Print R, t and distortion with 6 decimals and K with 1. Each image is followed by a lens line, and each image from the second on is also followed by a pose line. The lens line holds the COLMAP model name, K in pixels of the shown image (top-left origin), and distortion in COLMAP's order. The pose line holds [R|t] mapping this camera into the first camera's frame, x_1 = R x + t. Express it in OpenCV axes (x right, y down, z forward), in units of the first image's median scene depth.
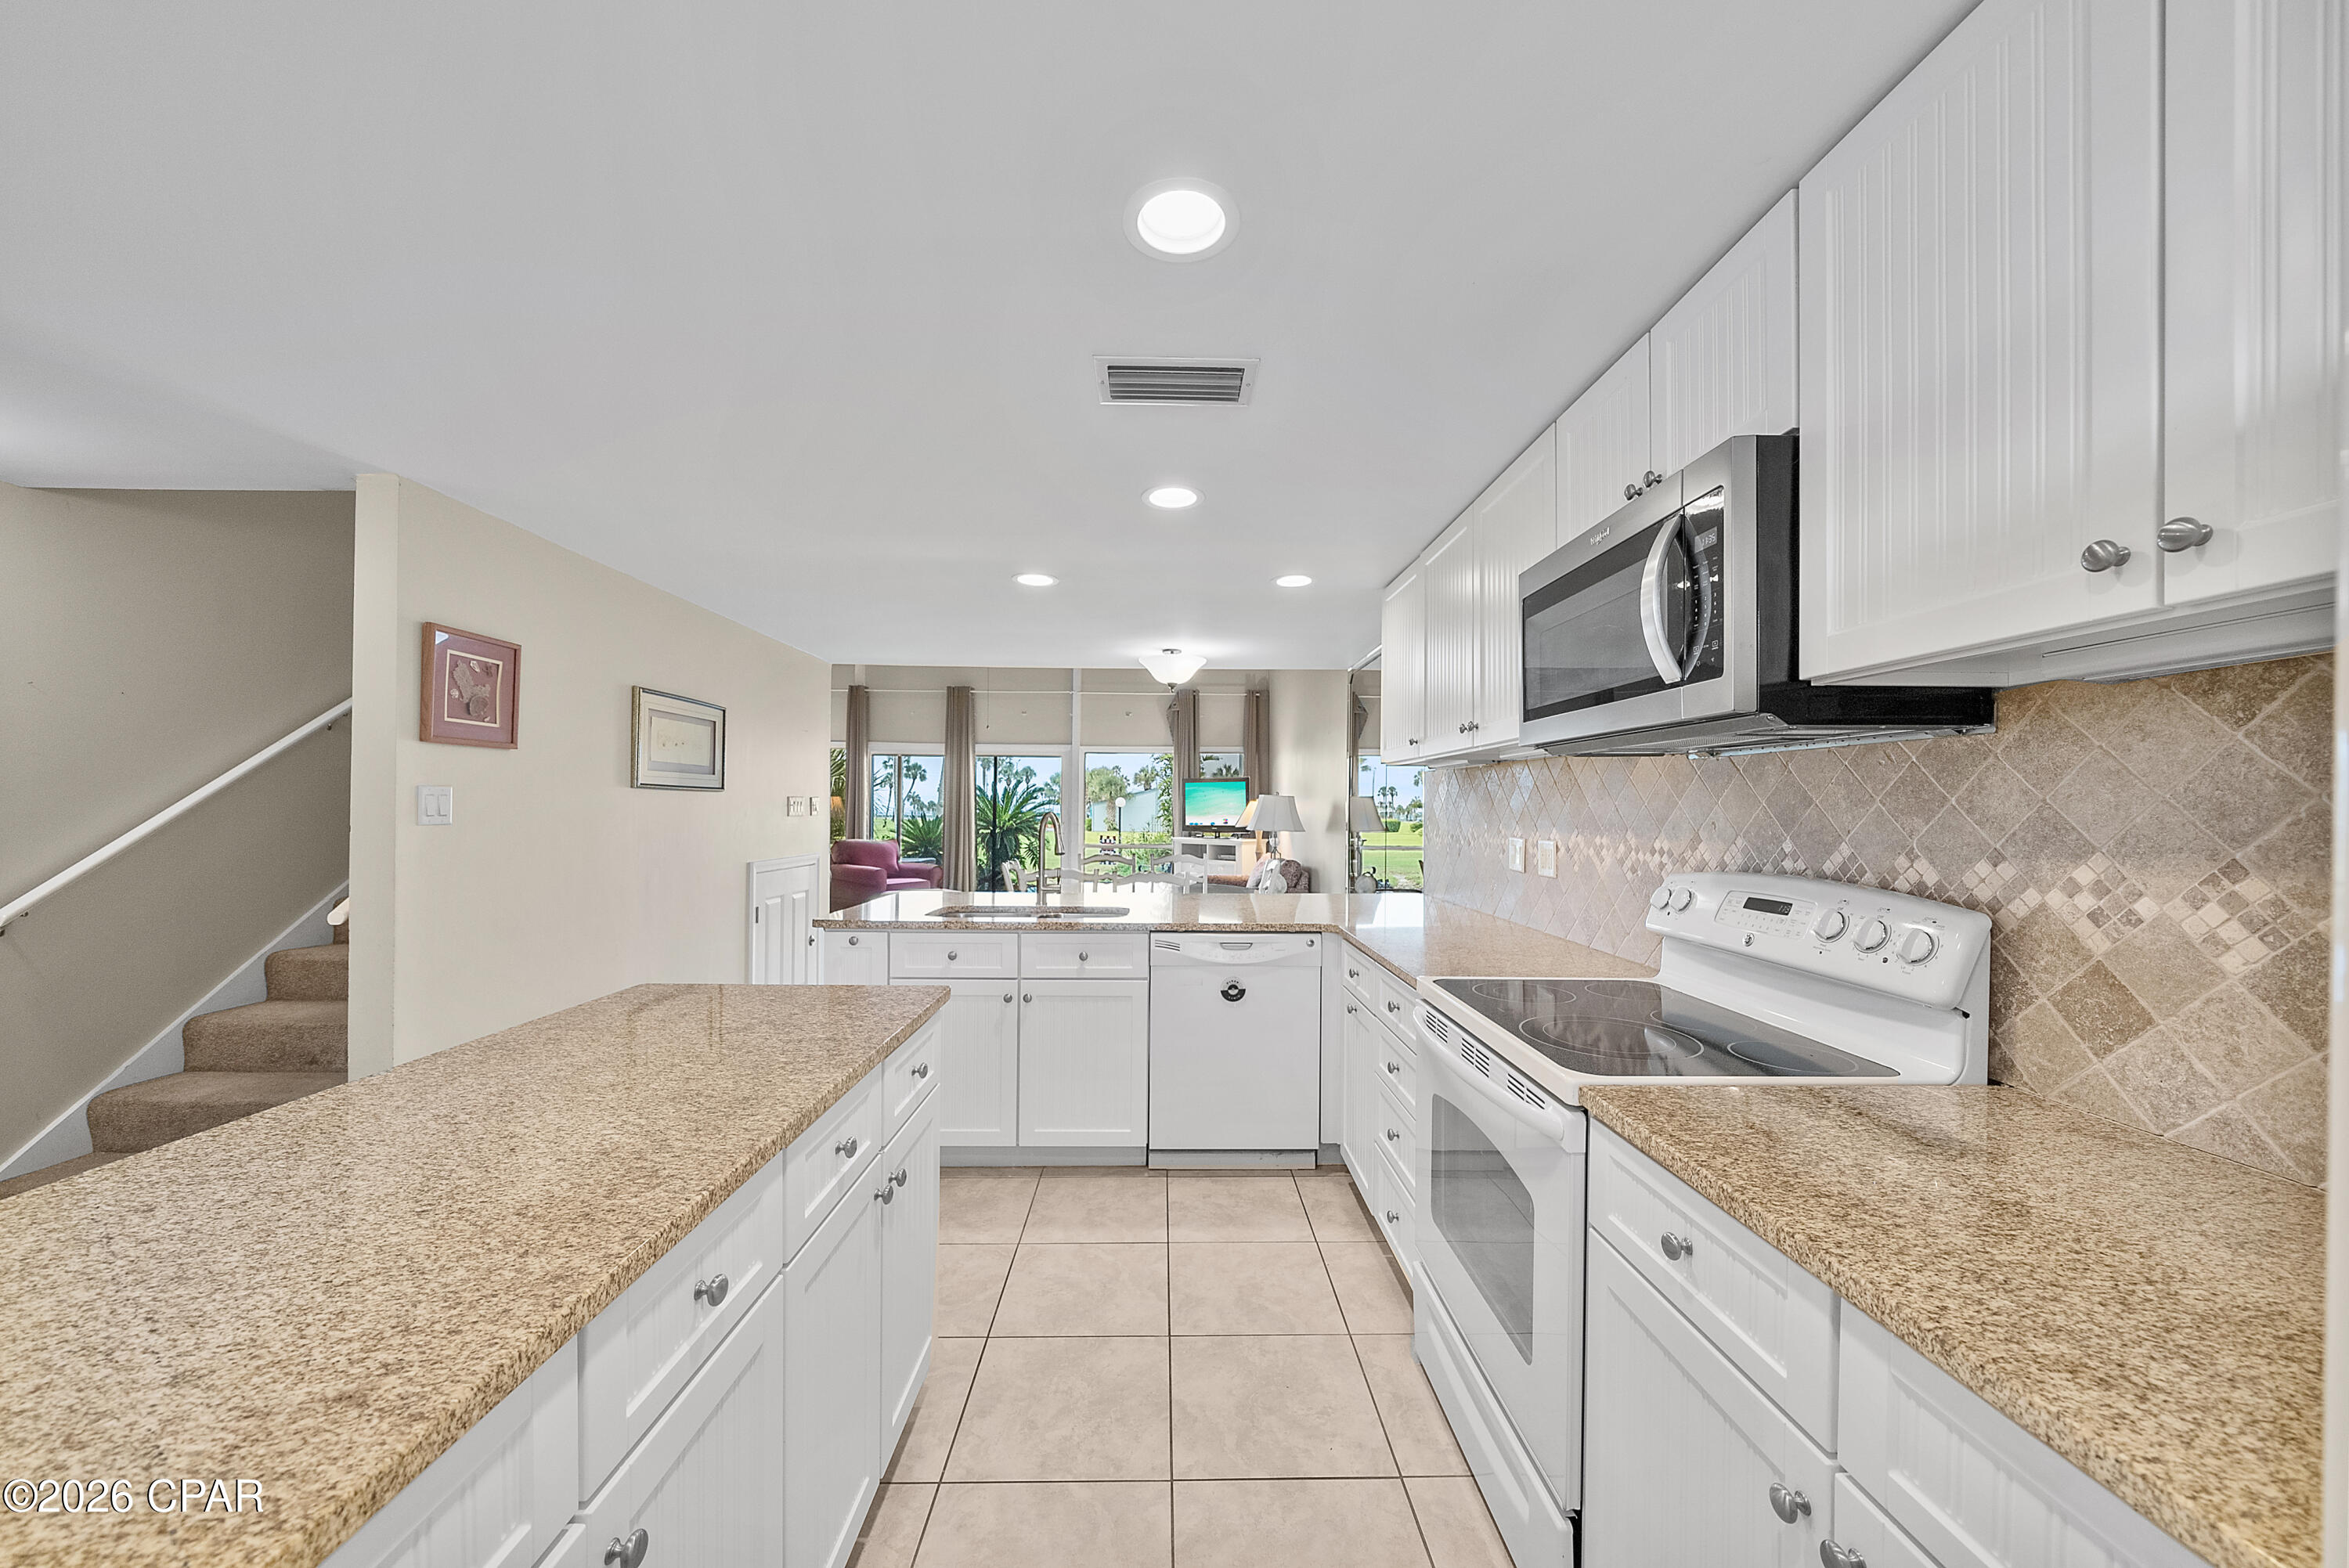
lens RADIAL K [[837.8, 0, 1179.4], [0, 837.8, 807.5], [0, 0, 1]] dist [-0.008020, -0.000047]
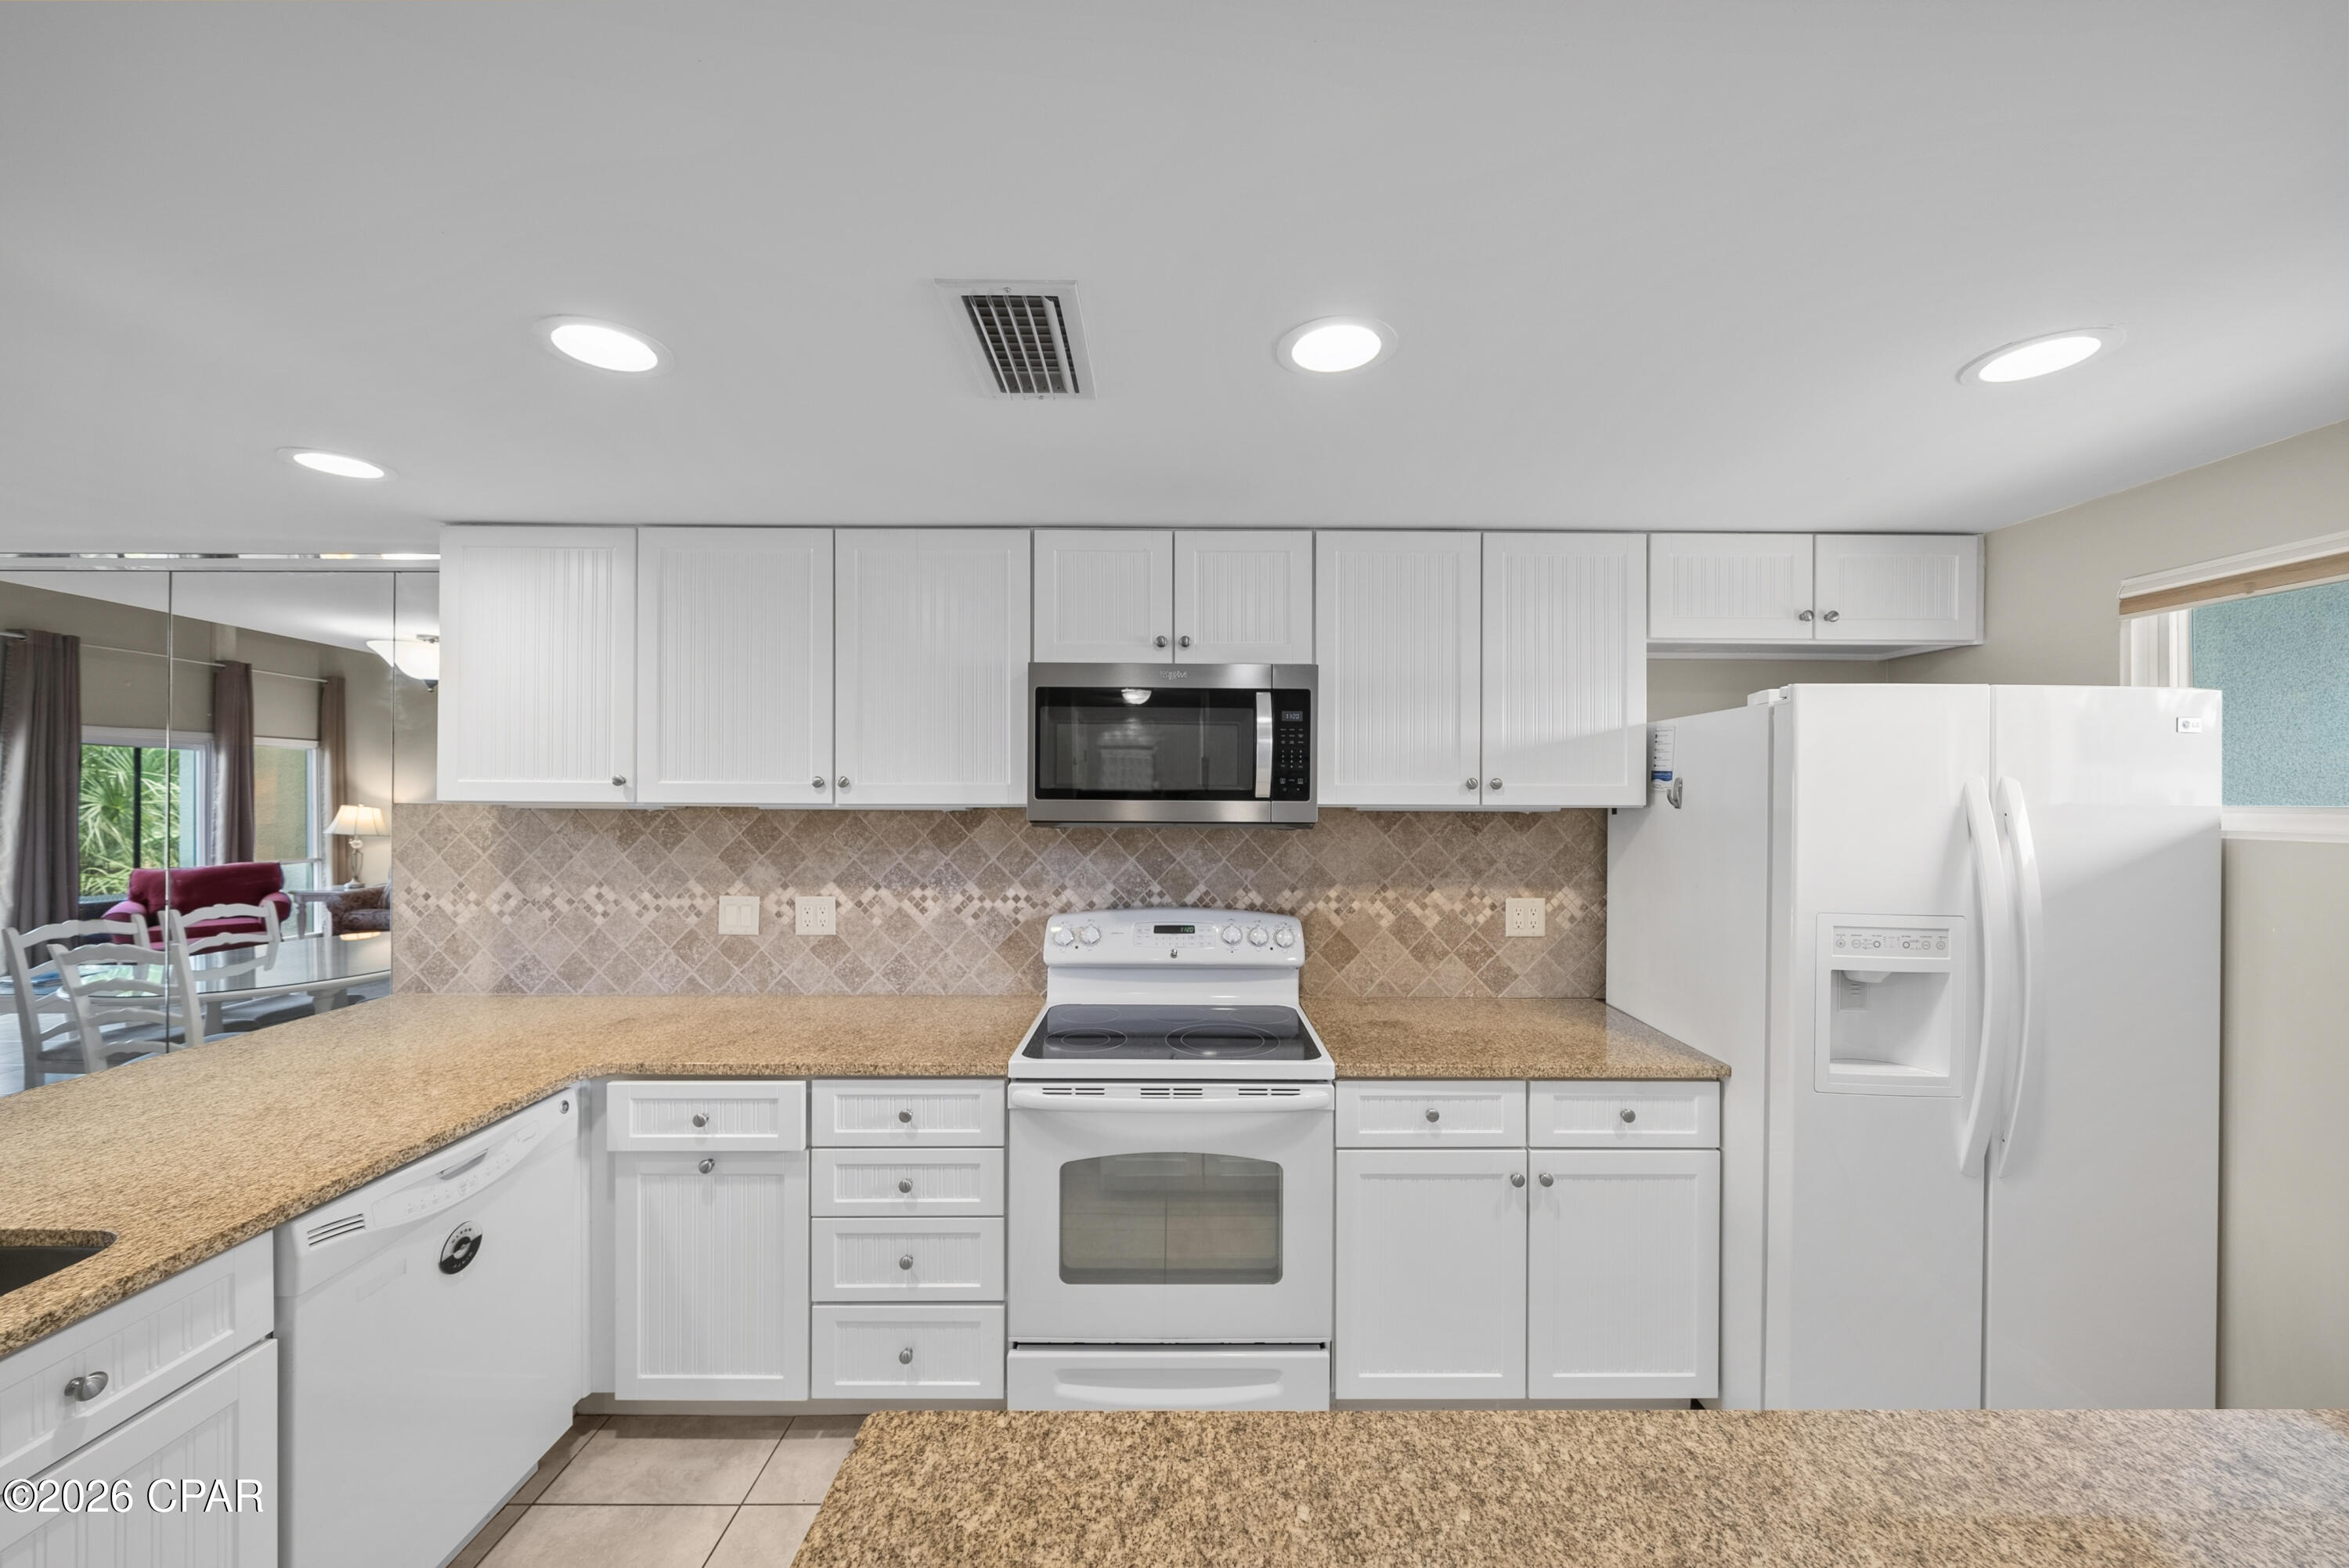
lens RADIAL K [[834.6, 0, 1181.3], [0, 834.6, 795.3], [0, 0, 1]] dist [-0.002445, -0.000034]
pose [[0.013426, -0.008499, 0.999874, -0.819134], [-0.004273, 0.999954, 0.008557, -0.140506], [-0.999901, -0.004388, 0.013390, 0.948896]]
